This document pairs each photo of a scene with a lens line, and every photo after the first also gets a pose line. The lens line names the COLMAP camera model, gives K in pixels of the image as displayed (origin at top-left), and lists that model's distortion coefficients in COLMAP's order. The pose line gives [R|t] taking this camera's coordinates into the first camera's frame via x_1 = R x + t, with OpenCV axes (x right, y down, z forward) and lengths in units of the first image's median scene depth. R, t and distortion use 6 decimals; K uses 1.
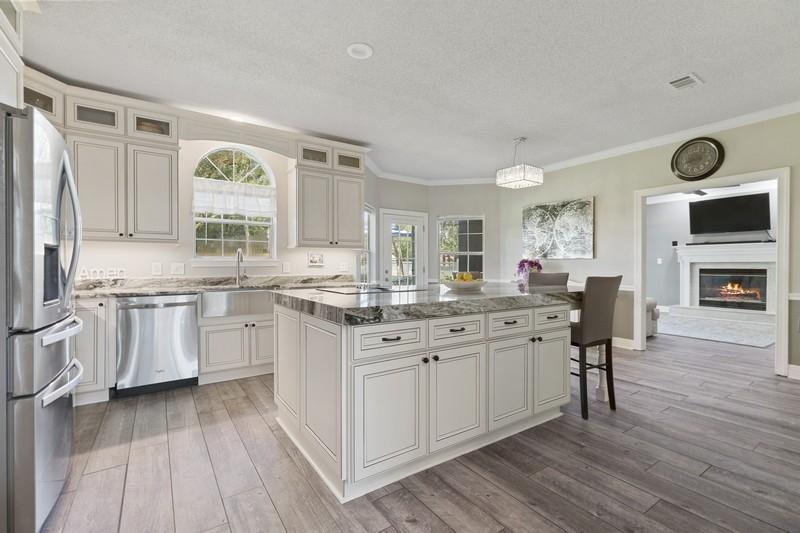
lens RADIAL K [[366.0, 0, 394.9], [0, 366.0, 265.2], [0, 0, 1]] dist [0.005819, -0.000853]
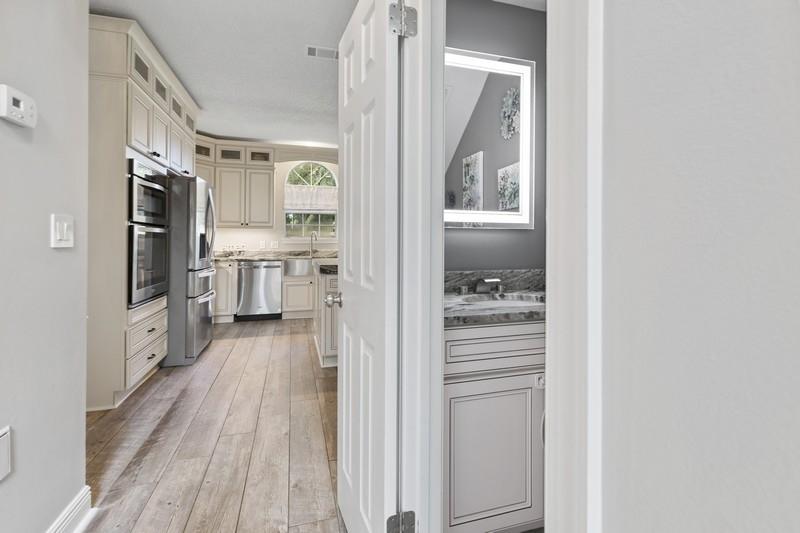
lens RADIAL K [[366.0, 0, 394.4], [0, 366.0, 233.9], [0, 0, 1]] dist [0.005819, -0.000853]
pose [[0.954809, -0.003493, -0.297200, 0.401570], [-0.003719, 0.999712, -0.023696, -0.001673], [0.297197, 0.023730, 0.954521, -0.372939]]
